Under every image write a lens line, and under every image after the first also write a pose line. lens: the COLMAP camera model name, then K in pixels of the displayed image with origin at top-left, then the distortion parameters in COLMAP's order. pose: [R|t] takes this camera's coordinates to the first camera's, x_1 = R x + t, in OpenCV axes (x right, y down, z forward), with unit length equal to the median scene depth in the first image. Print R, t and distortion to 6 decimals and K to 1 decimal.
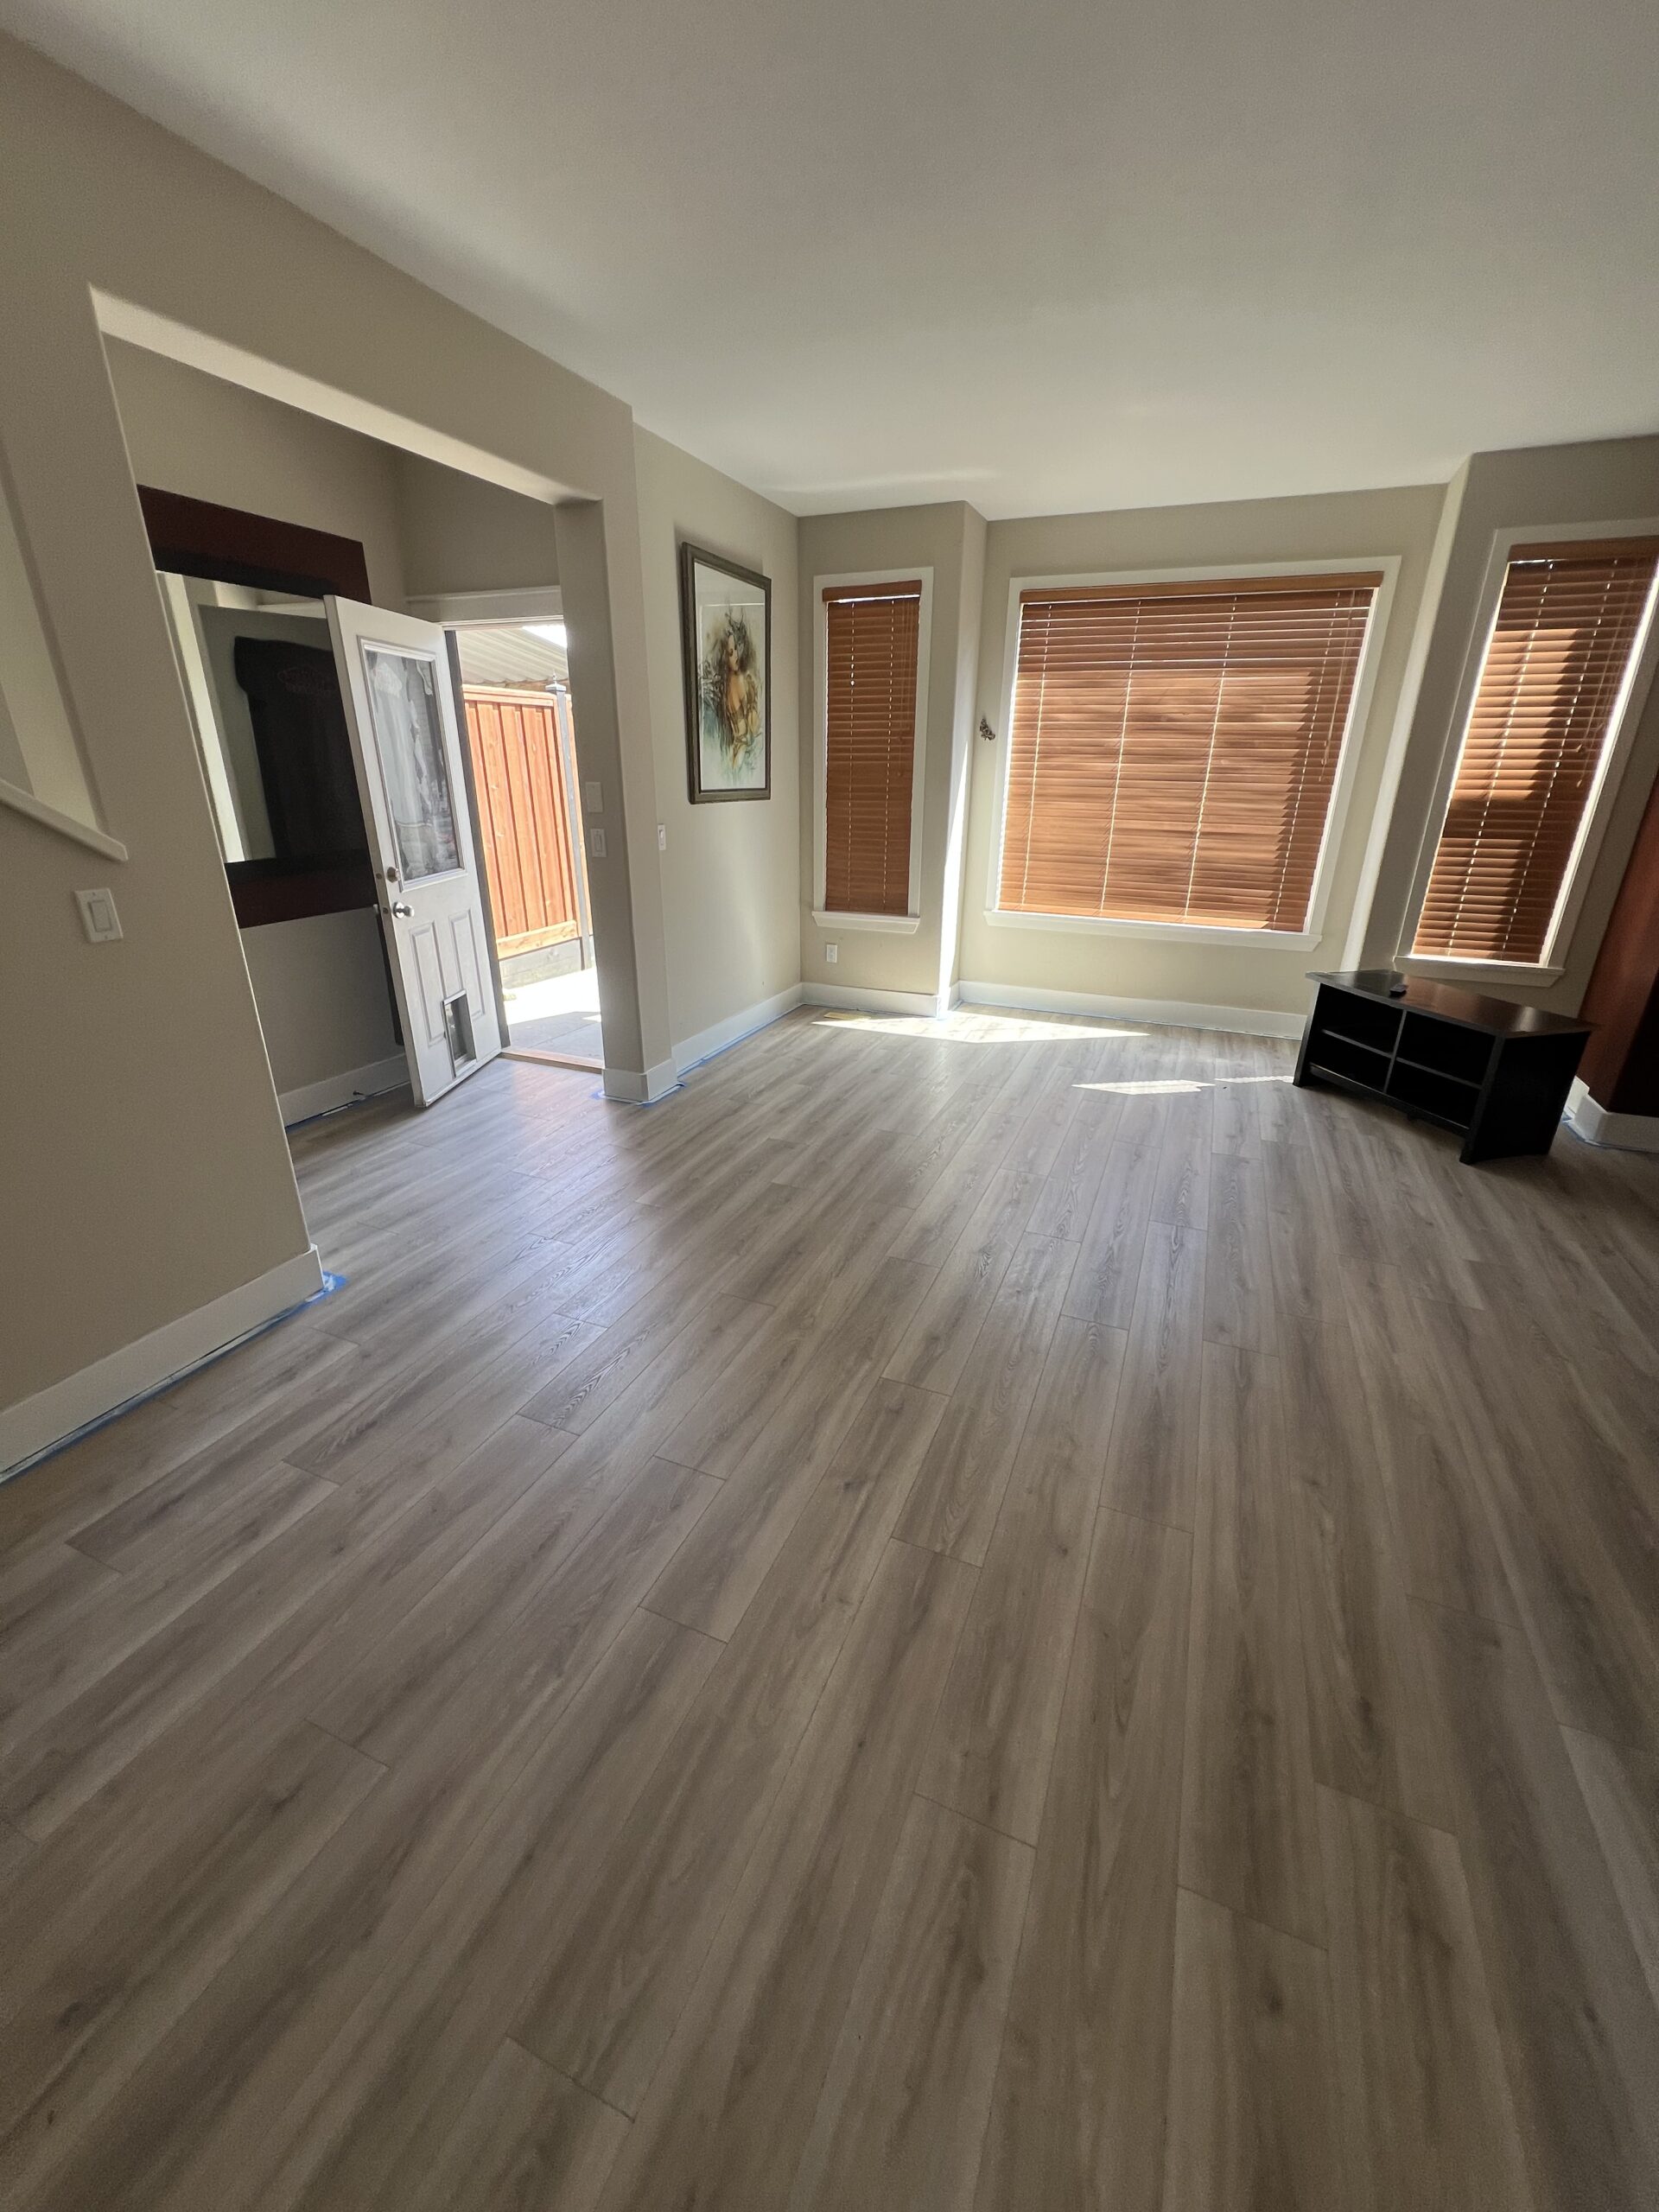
lens RADIAL K [[883.0, 0, 828.0], [0, 883.0, 1097.7], [0, 0, 1]] dist [-0.001848, 0.000590]
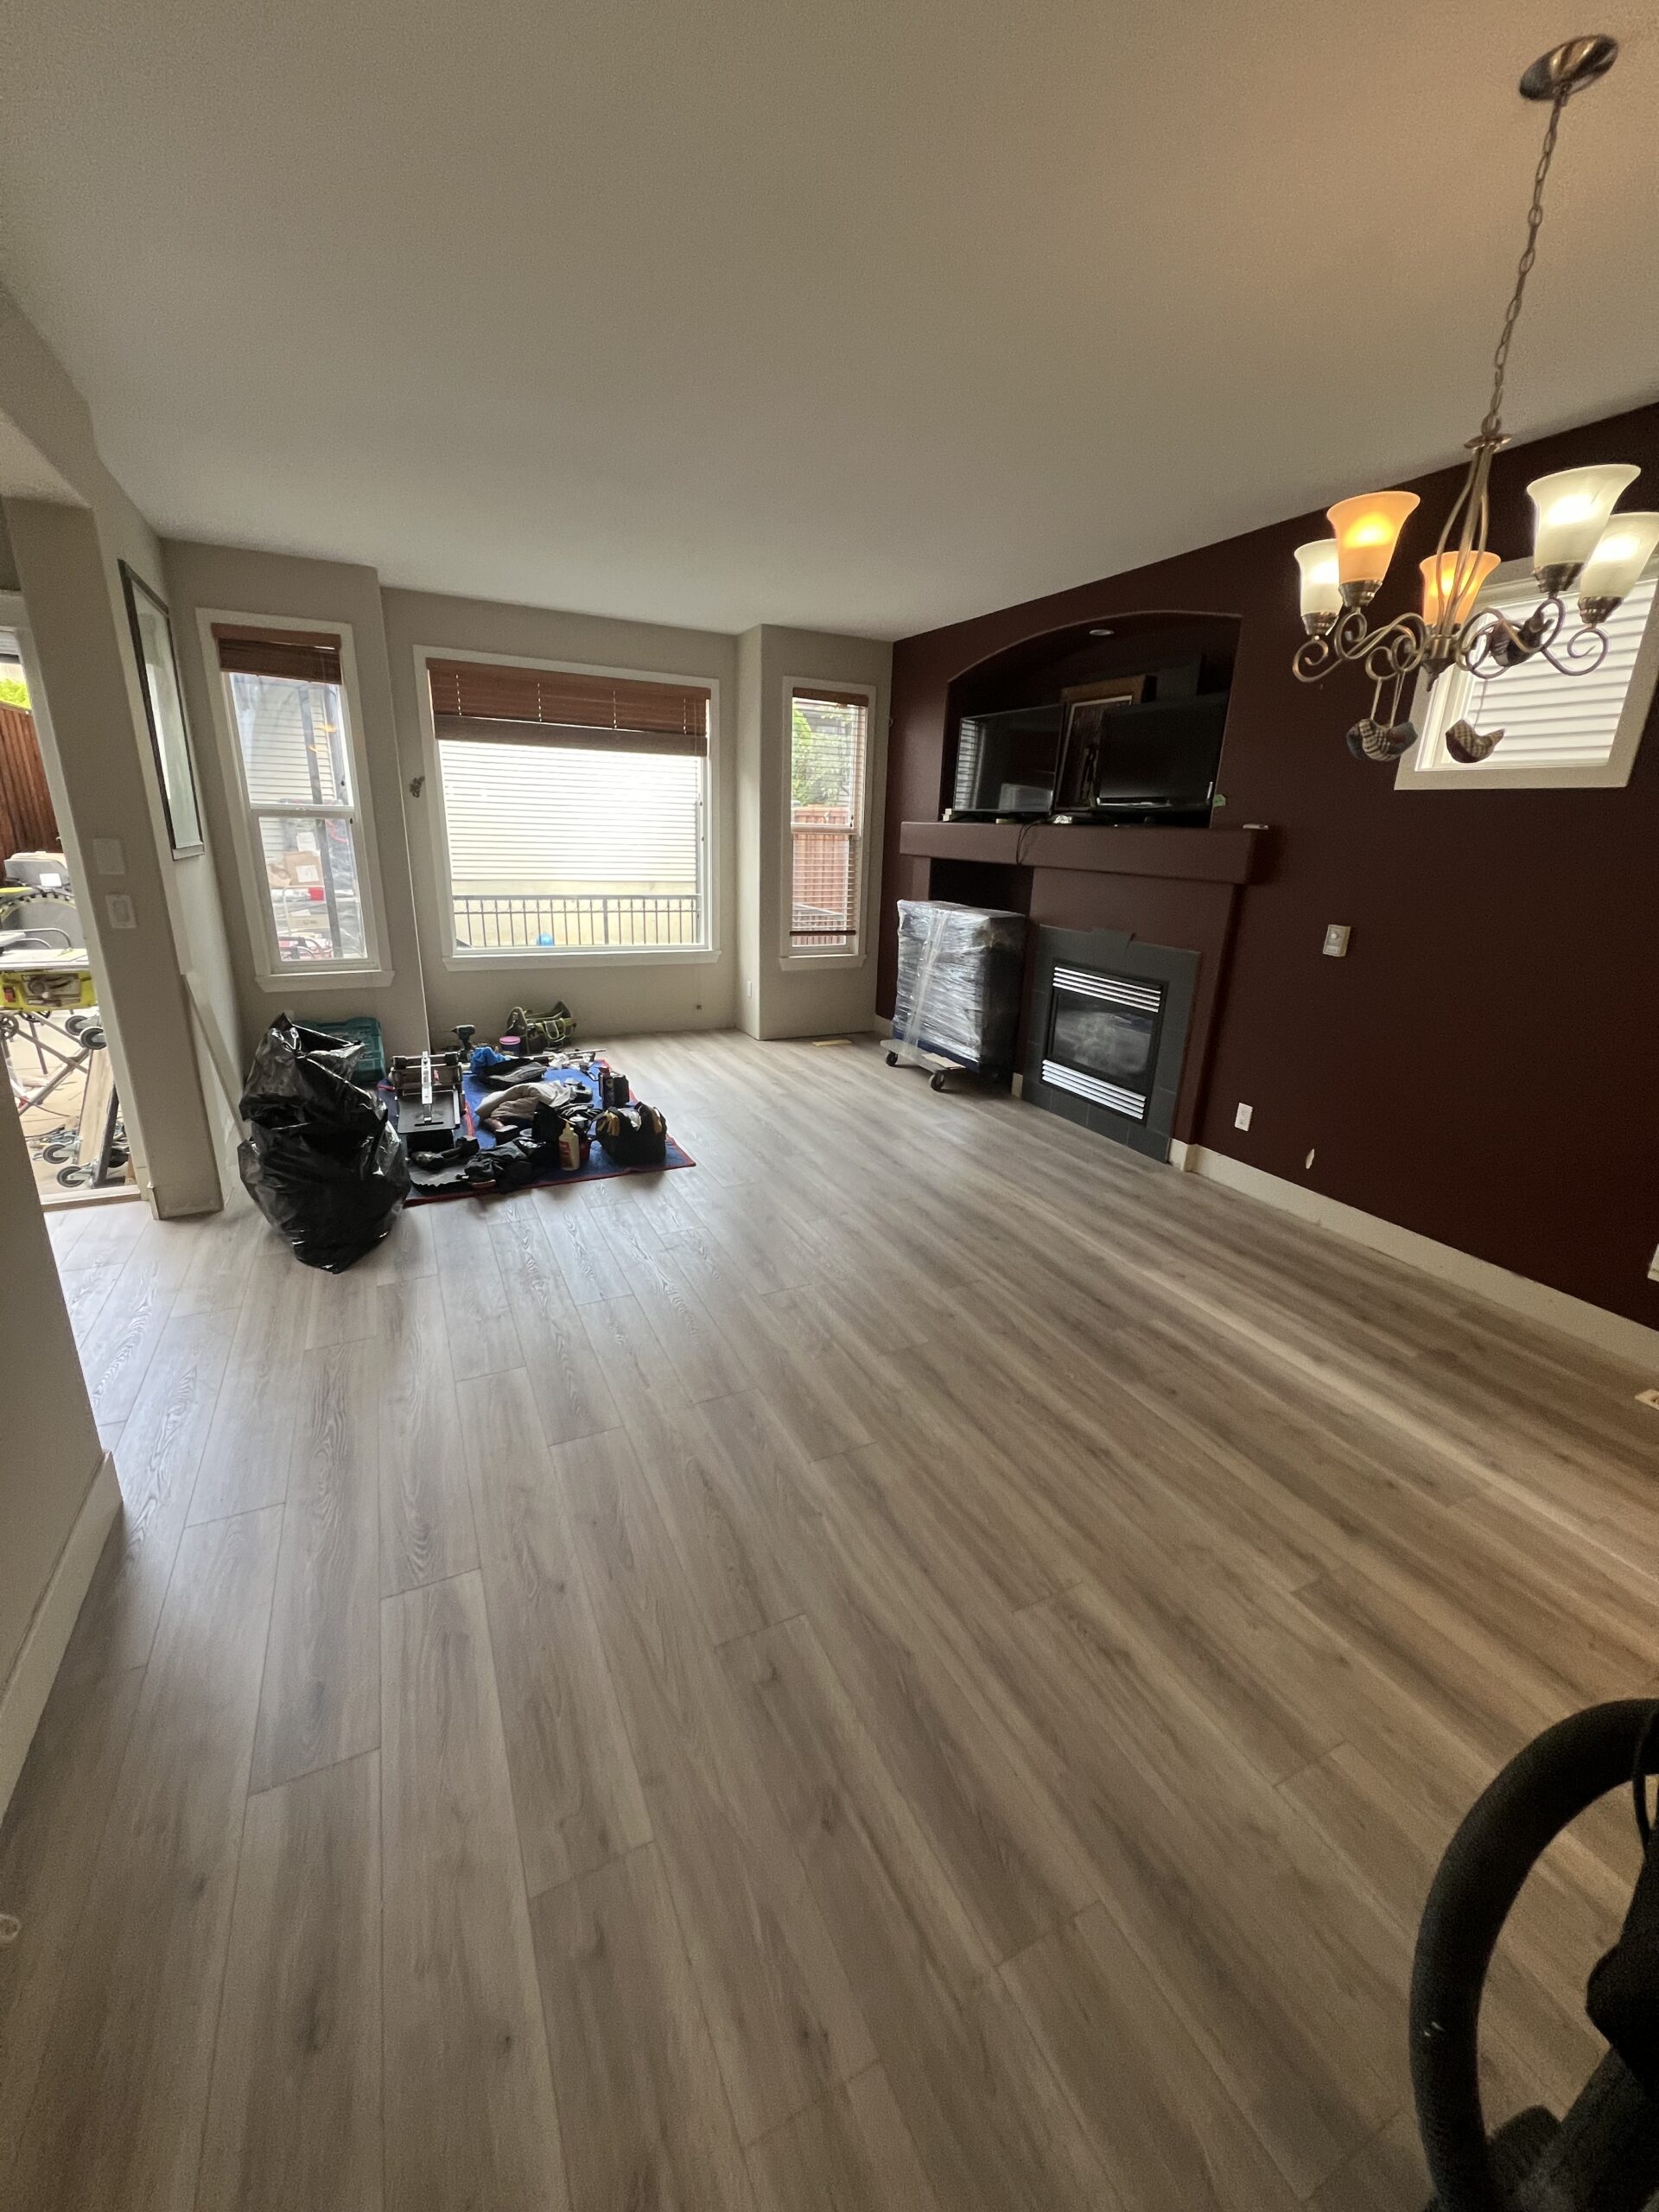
lens RADIAL K [[883.0, 0, 834.3], [0, 883.0, 1109.3], [0, 0, 1]] dist [-0.001848, 0.000590]
pose [[0.648253, -0.221336, 0.728546, -1.012620], [0.250022, 0.965641, 0.070900, -0.016015], [-0.719206, 0.136191, 0.681318, 0.004539]]
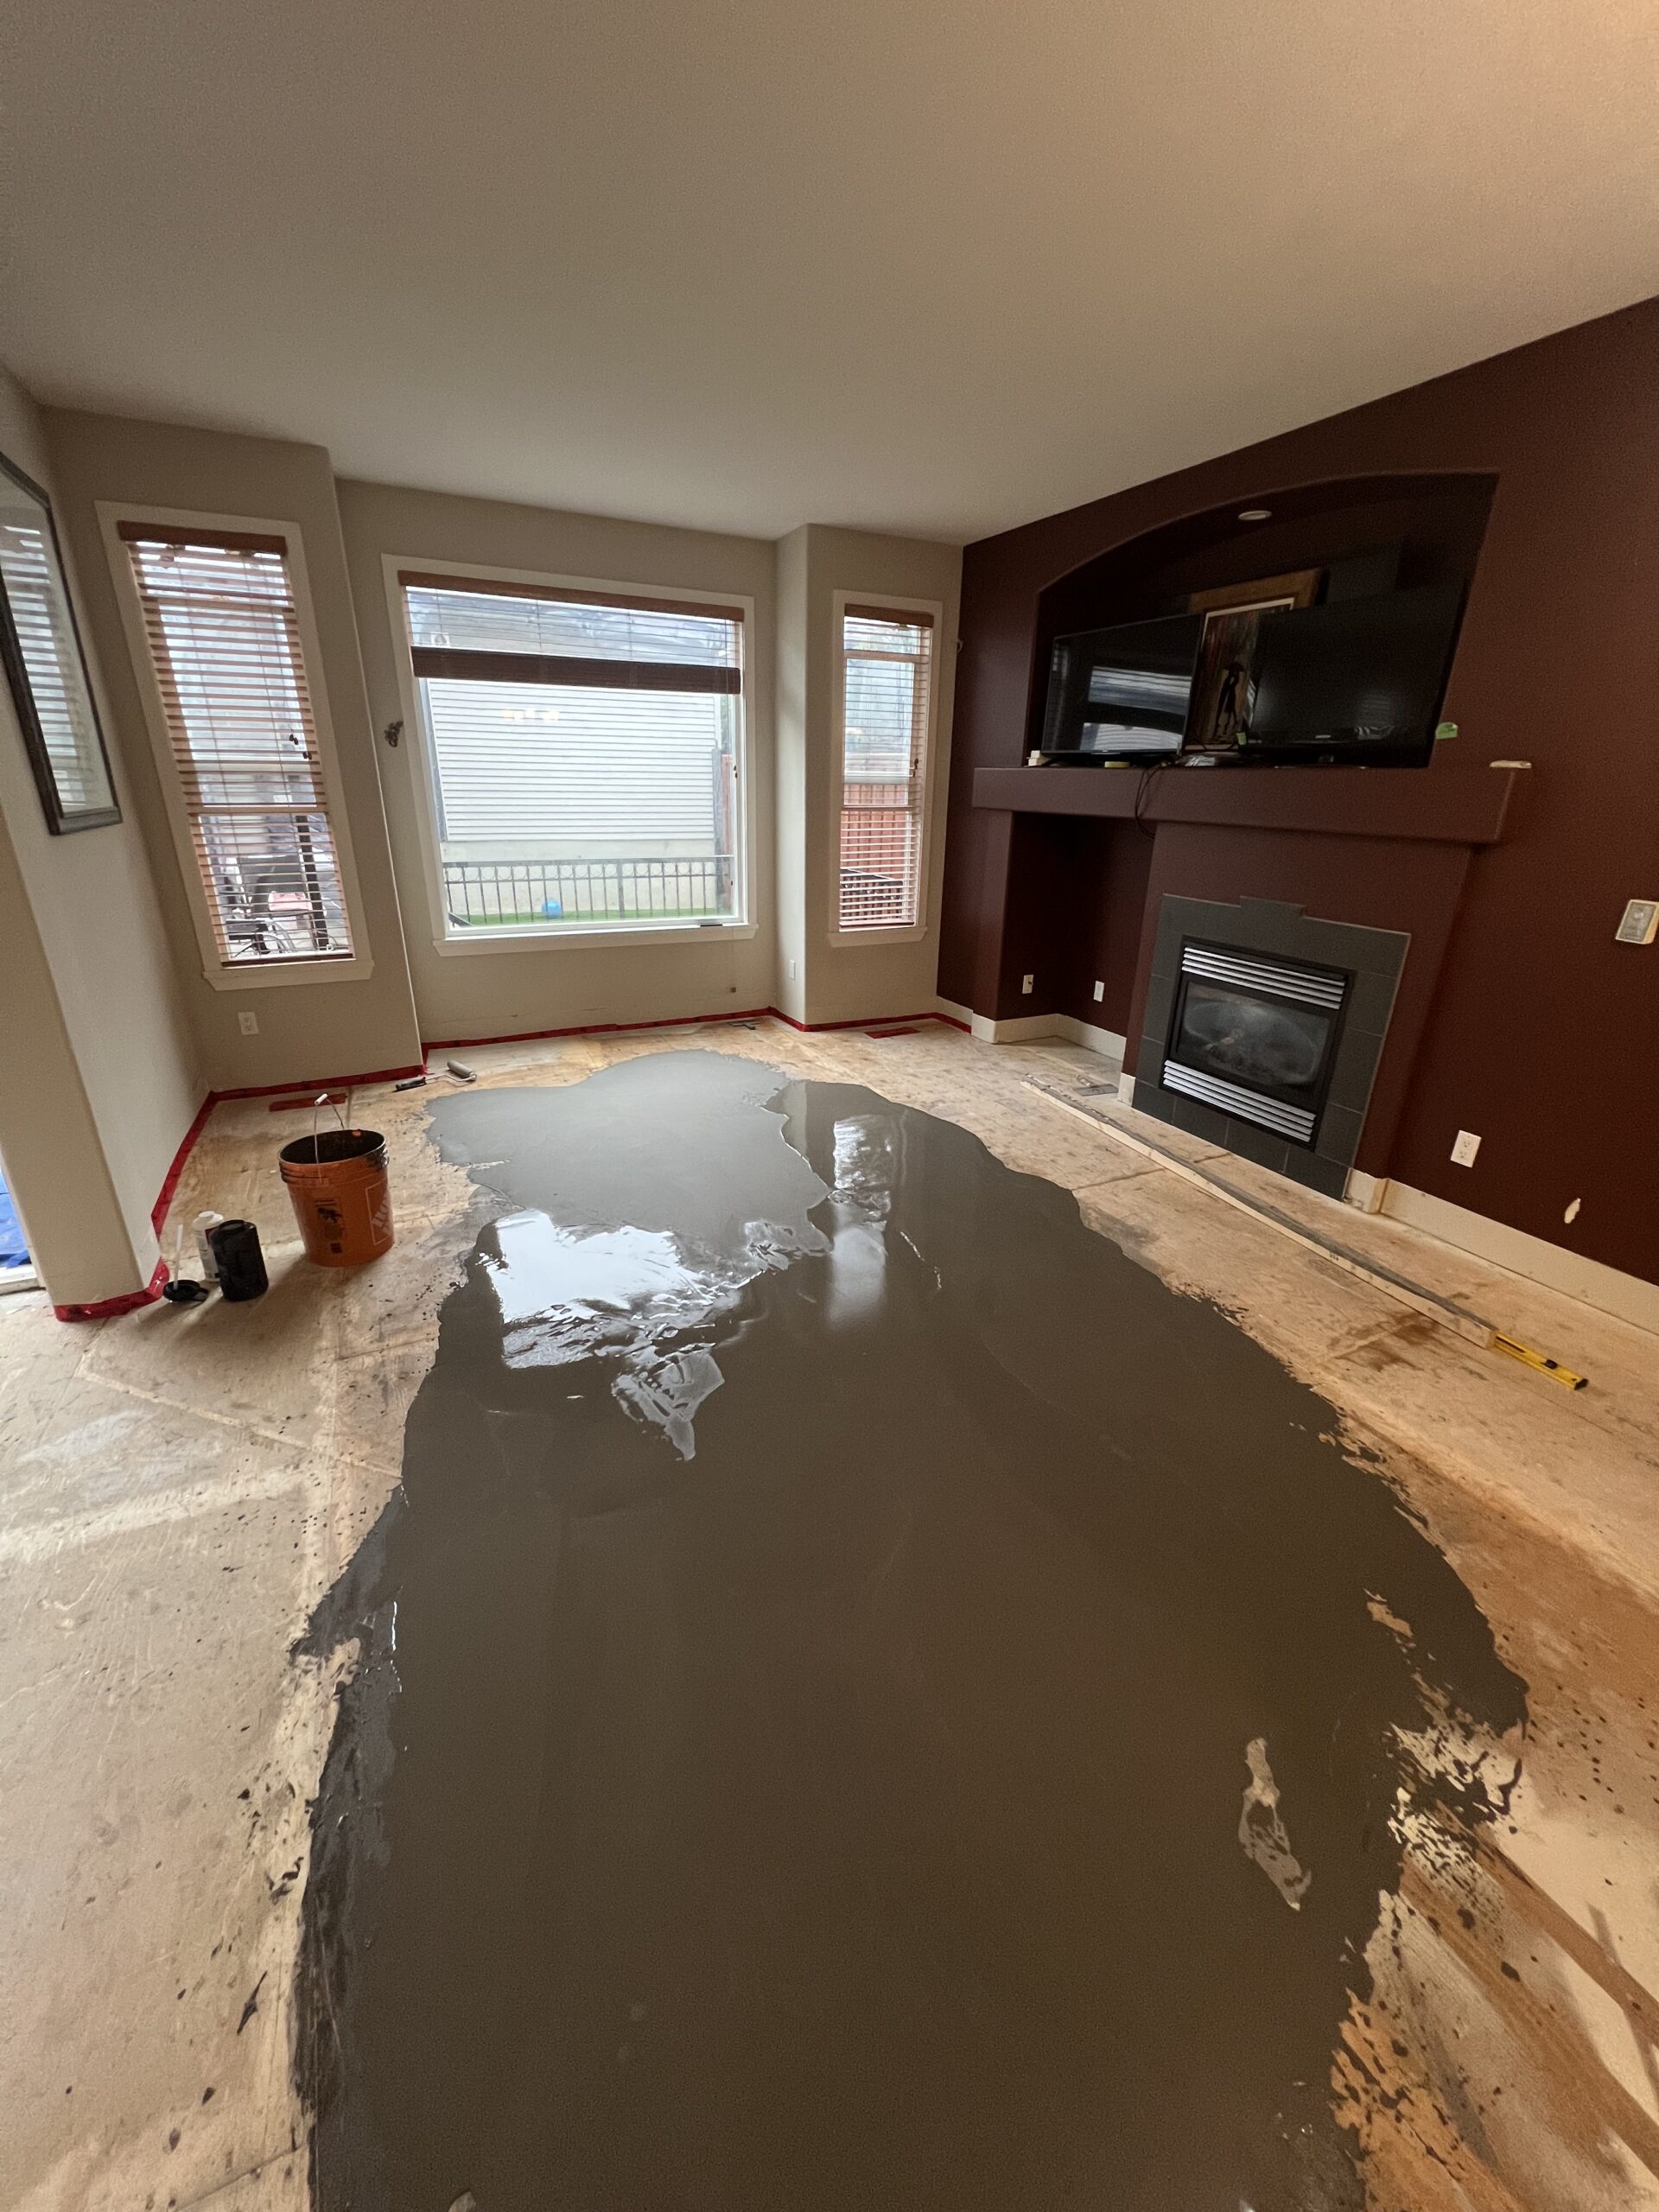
lens RADIAL K [[883.0, 0, 832.5], [0, 883.0, 1108.0], [0, 0, 1]] dist [-0.001848, 0.000590]
pose [[0.653411, -0.265537, 0.708904, -0.704159], [0.263000, 0.957756, 0.116338, -0.194179], [-0.709849, 0.110426, 0.695644, 0.488441]]
